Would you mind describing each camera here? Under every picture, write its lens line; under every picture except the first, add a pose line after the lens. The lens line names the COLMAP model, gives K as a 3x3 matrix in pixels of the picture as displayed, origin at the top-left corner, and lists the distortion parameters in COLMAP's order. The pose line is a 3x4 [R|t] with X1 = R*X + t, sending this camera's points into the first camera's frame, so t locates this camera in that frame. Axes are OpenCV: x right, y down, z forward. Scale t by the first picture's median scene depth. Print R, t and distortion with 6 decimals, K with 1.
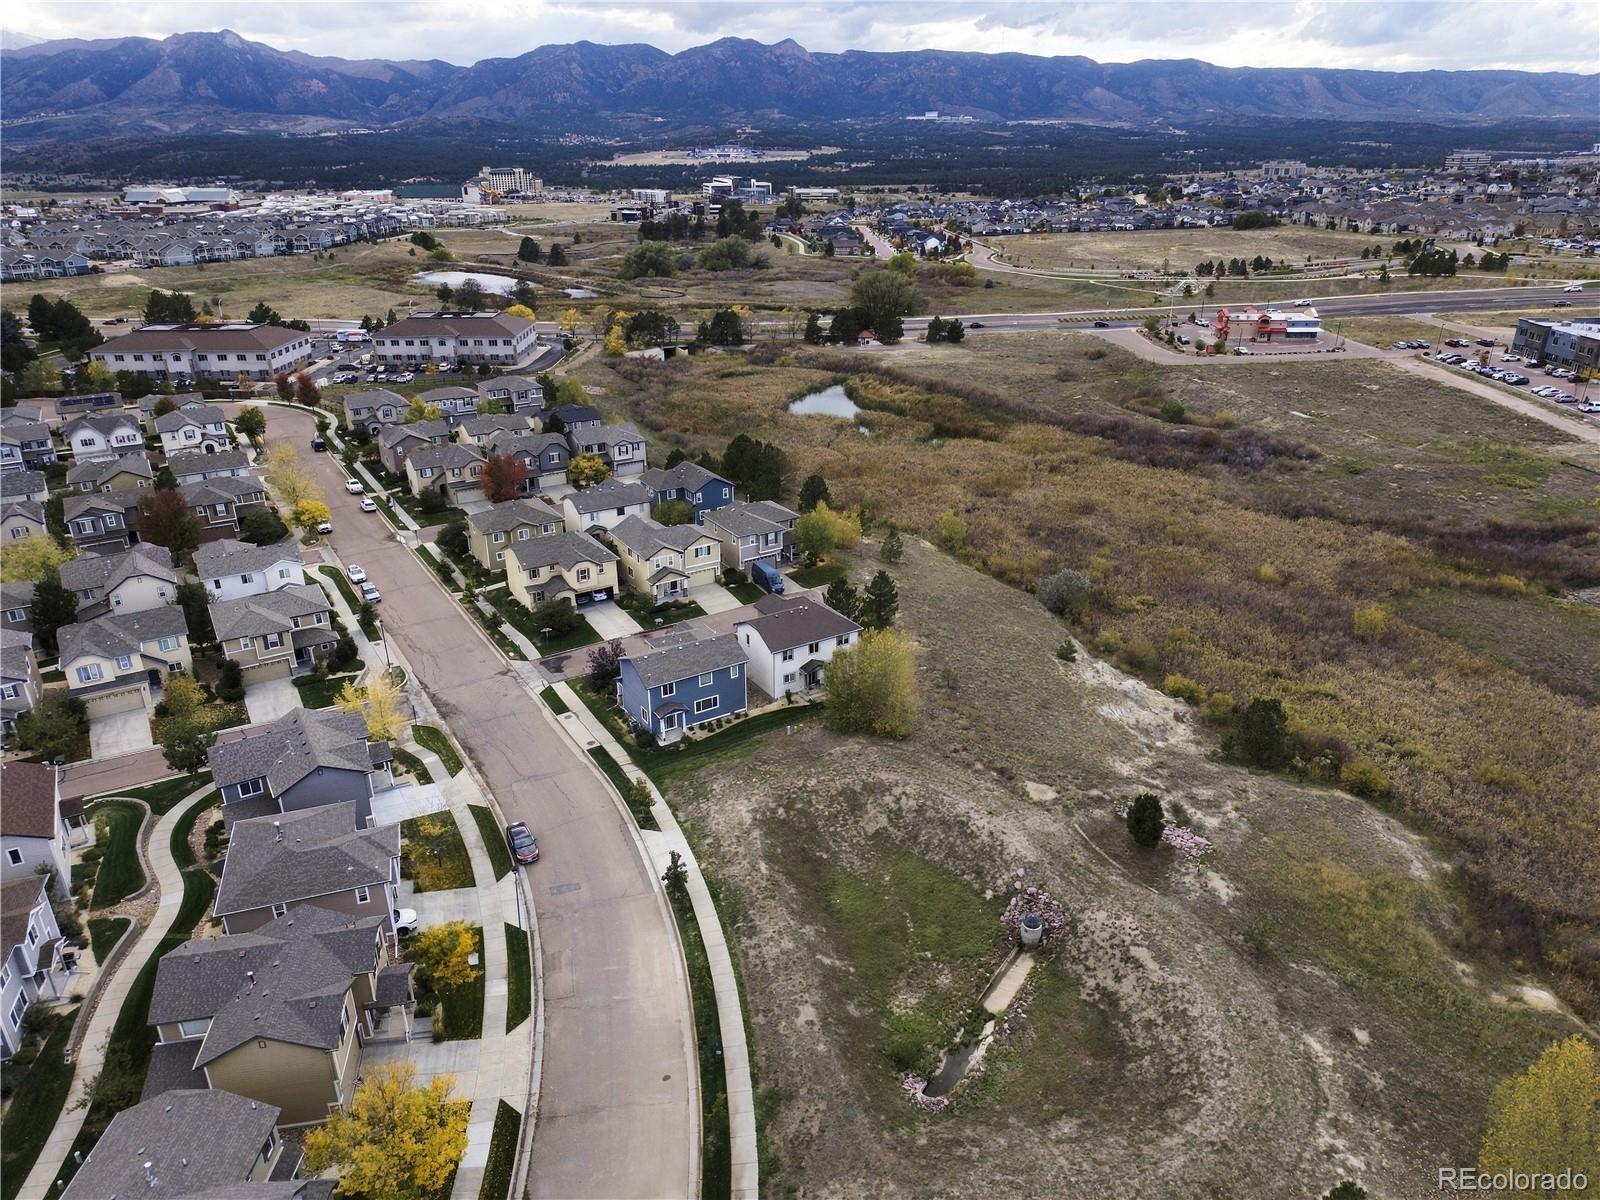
lens RADIAL K [[1077.6, 0, 805.9], [0, 1077.6, 596.8], [0, 0, 1]] dist [0.025298, -0.025868]
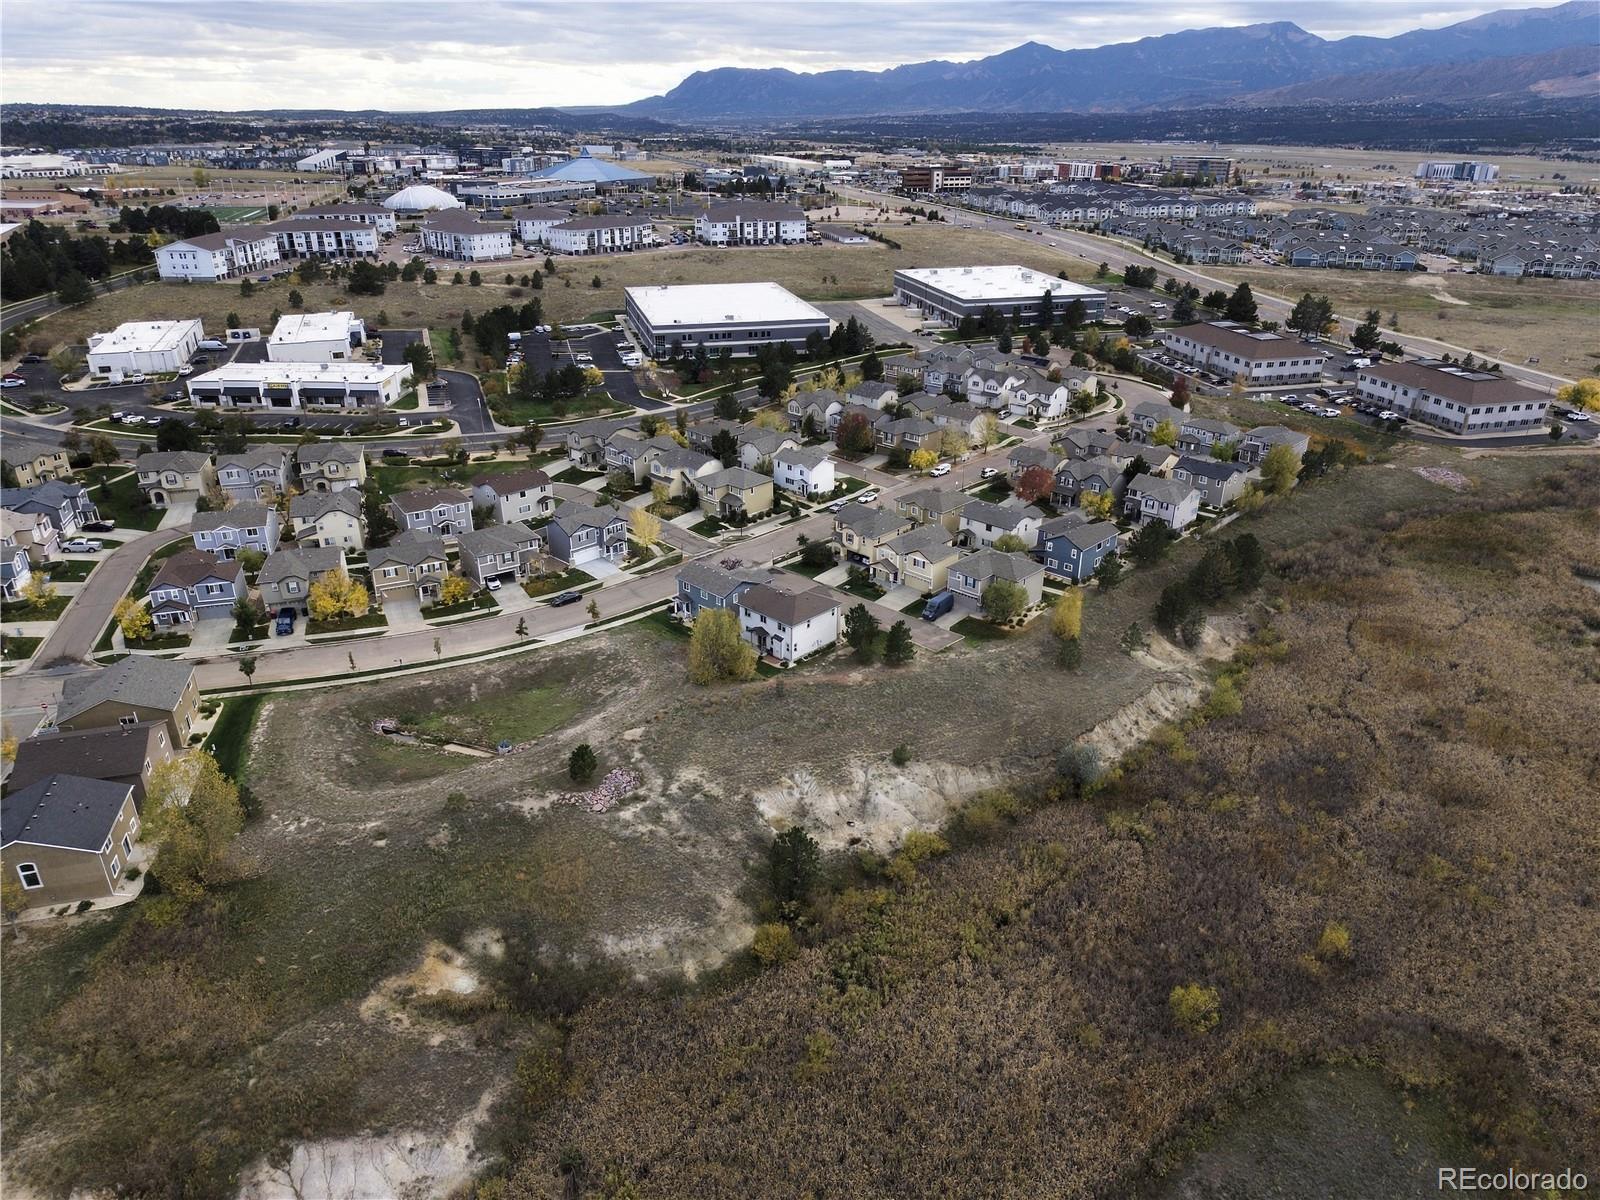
lens RADIAL K [[1077.6, 0, 805.9], [0, 1077.6, 596.8], [0, 0, 1]] dist [0.025298, -0.025868]
pose [[0.250699, 0.407694, -0.878029, 0.408159], [-0.386741, 0.873651, 0.295237, -0.135596], [0.887458, 0.265554, 0.376695, 0.178608]]
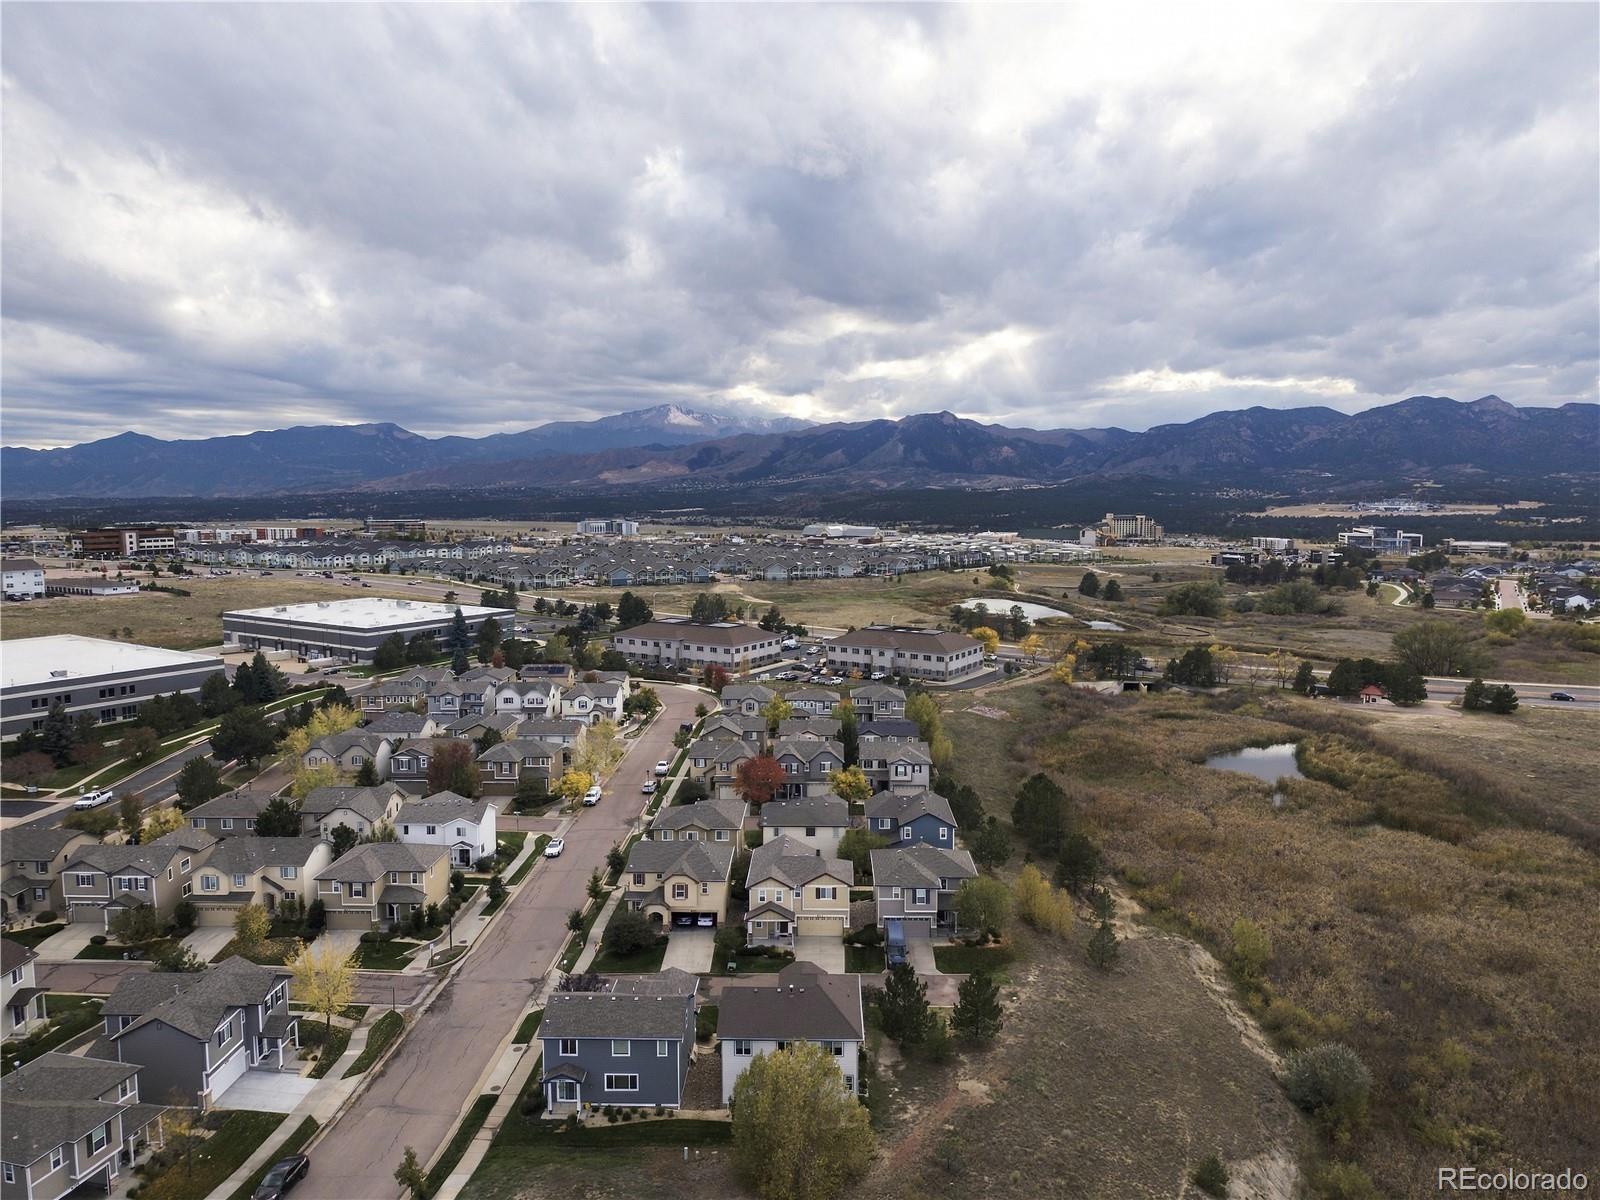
lens RADIAL K [[1067.7, 0, 800.0], [0, 1067.7, 600.0], [0, 0, 1]] dist [0.065247, -0.087296]
pose [[0.835882, 0.058398, -0.545794, 0.136158], [-0.217933, 0.947904, -0.232342, -0.025137], [0.503792, 0.313157, 0.805063, 0.106080]]
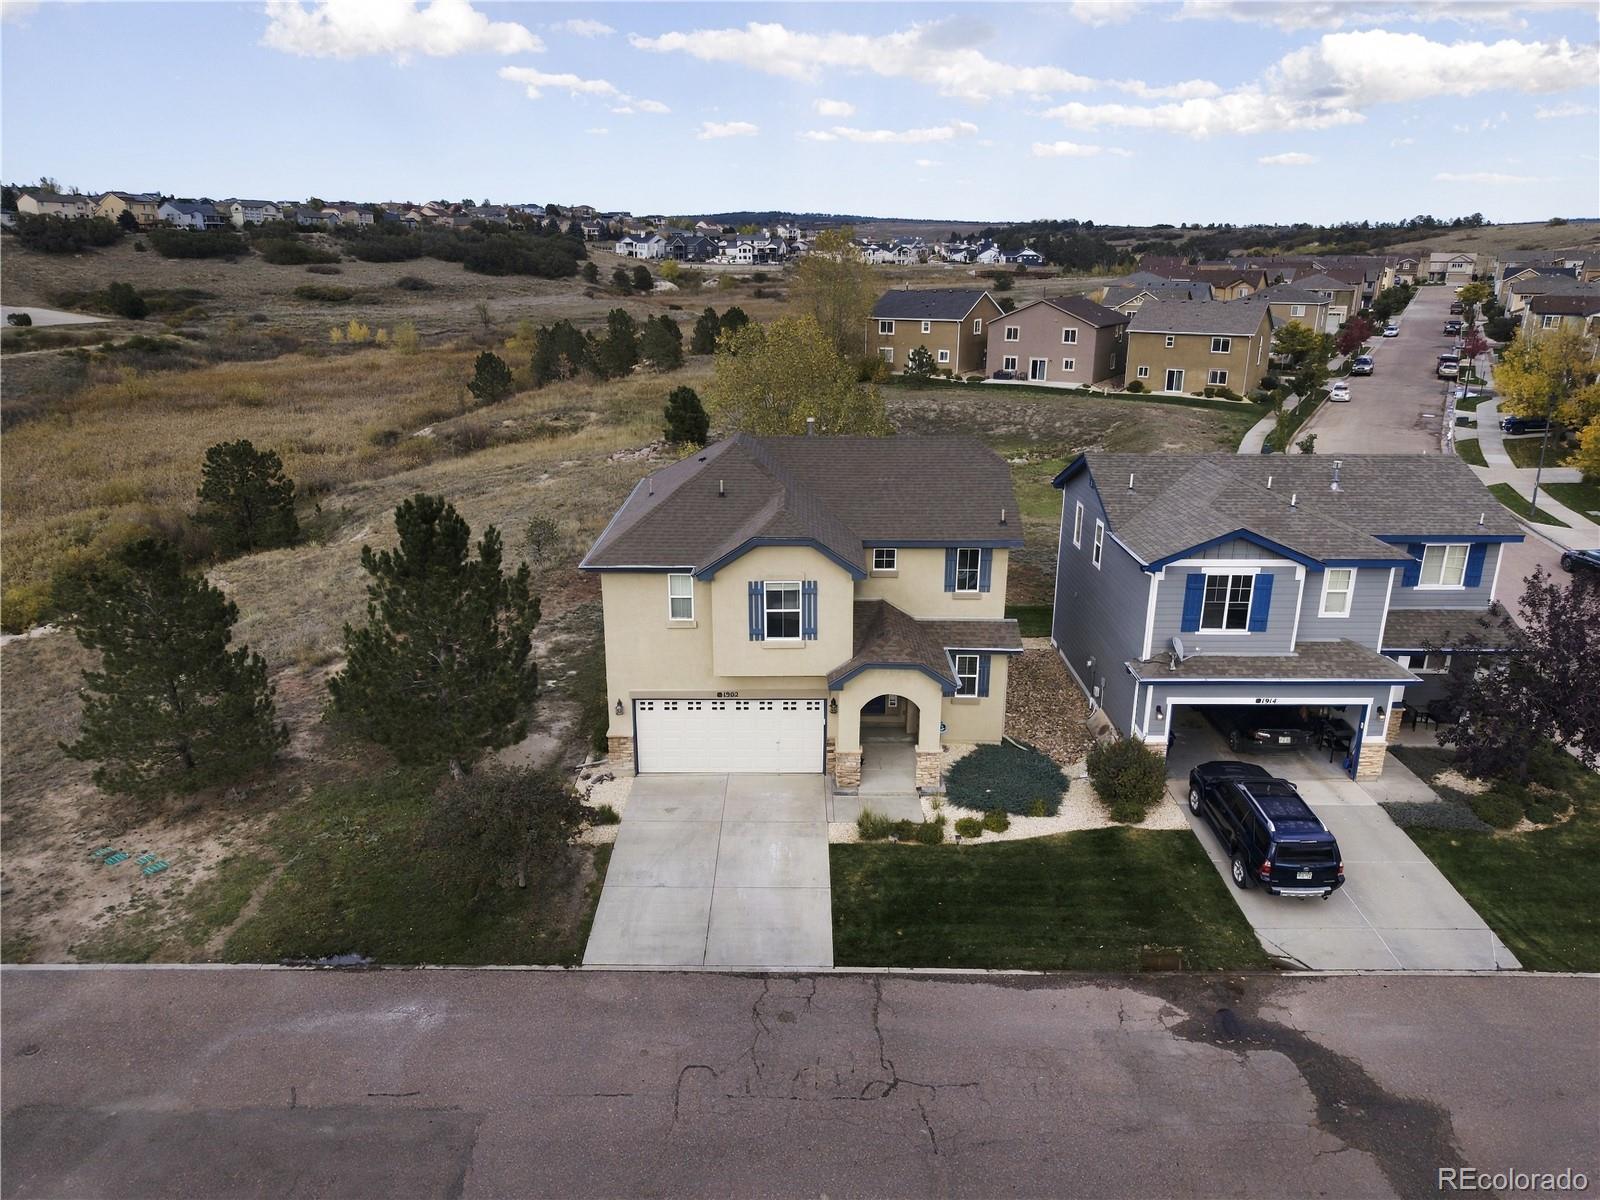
lens RADIAL K [[1077.6, 0, 805.9], [0, 1077.6, 596.8], [0, 0, 1]] dist [0.025298, -0.025868]
pose [[-0.851857, -0.157403, 0.499564, -0.052358], [0.204730, 0.777835, 0.594187, -0.042092], [-0.482105, 0.608438, -0.630379, 0.414274]]
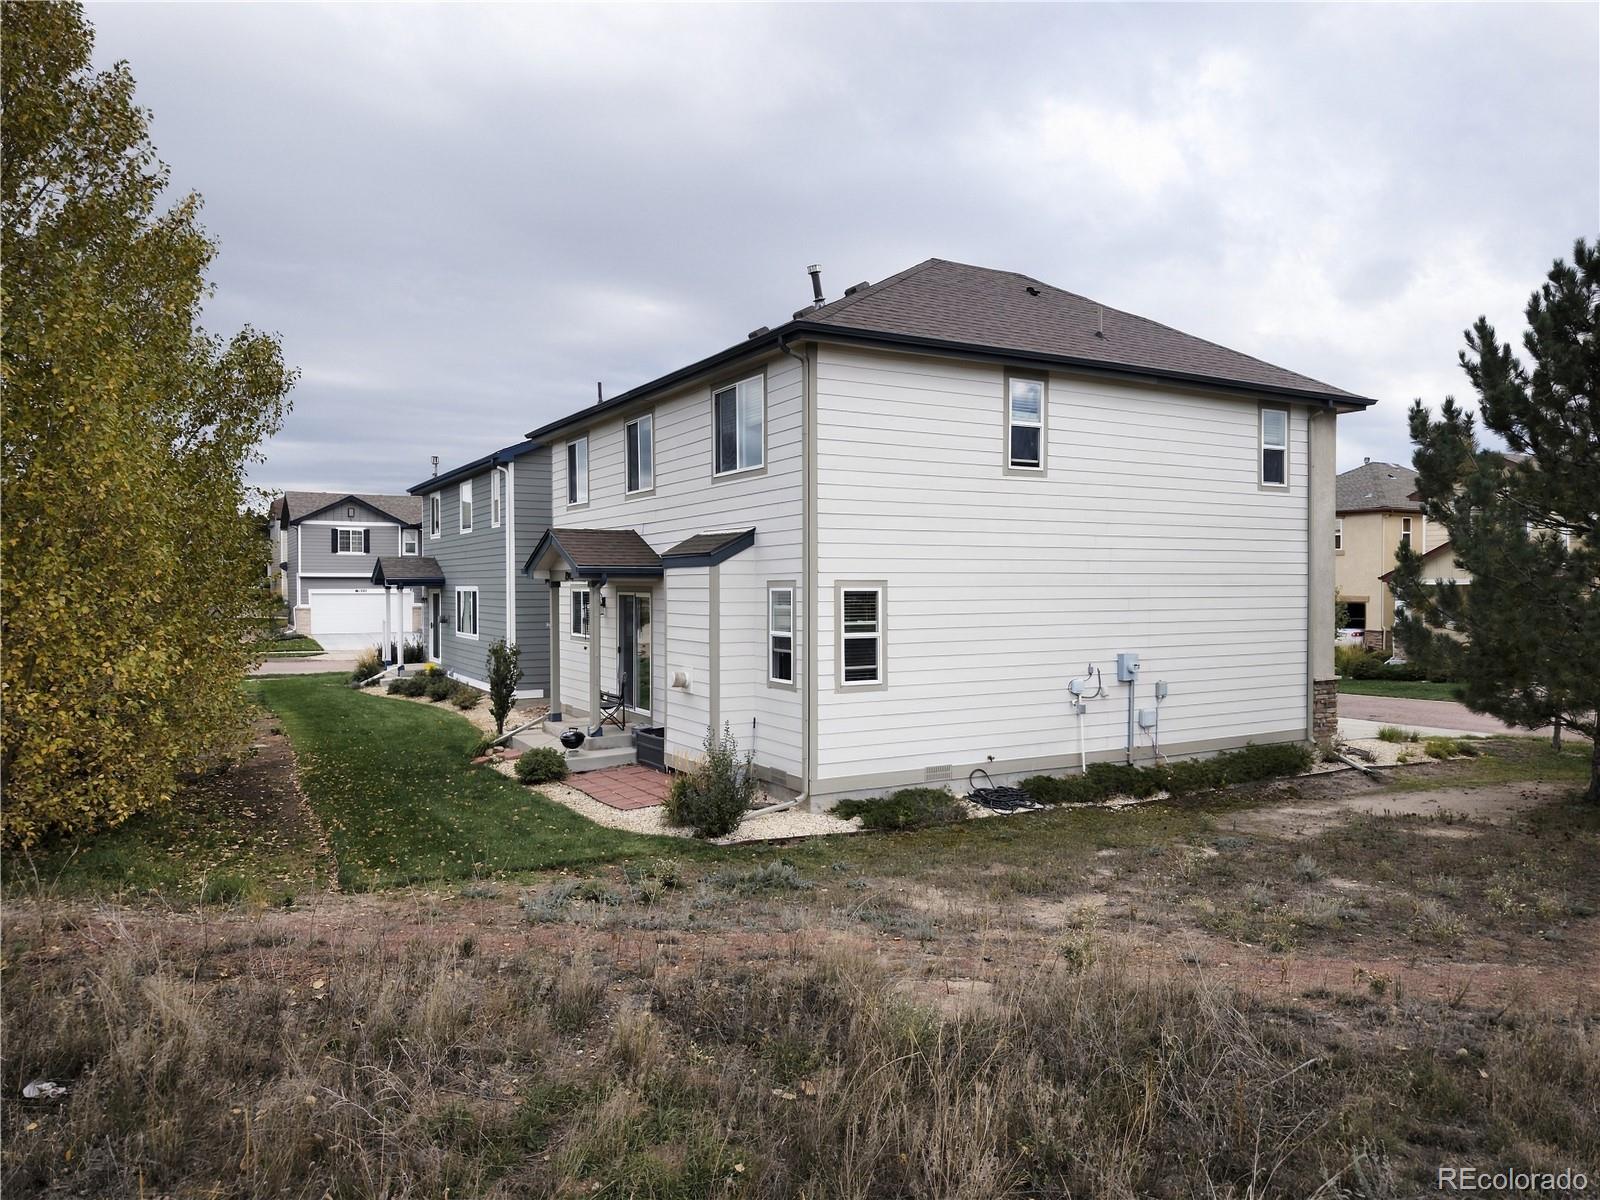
lens RADIAL K [[1073.2, 0, 796.6], [0, 1073.2, 597.8], [0, 0, 1]] dist [0.000554, -0.026568]
pose [[-0.035948, 0.010776, -0.999296, 0.055824], [-0.392787, 0.919315, 0.024043, 0.018125], [0.918927, 0.393375, -0.028815, 0.350367]]
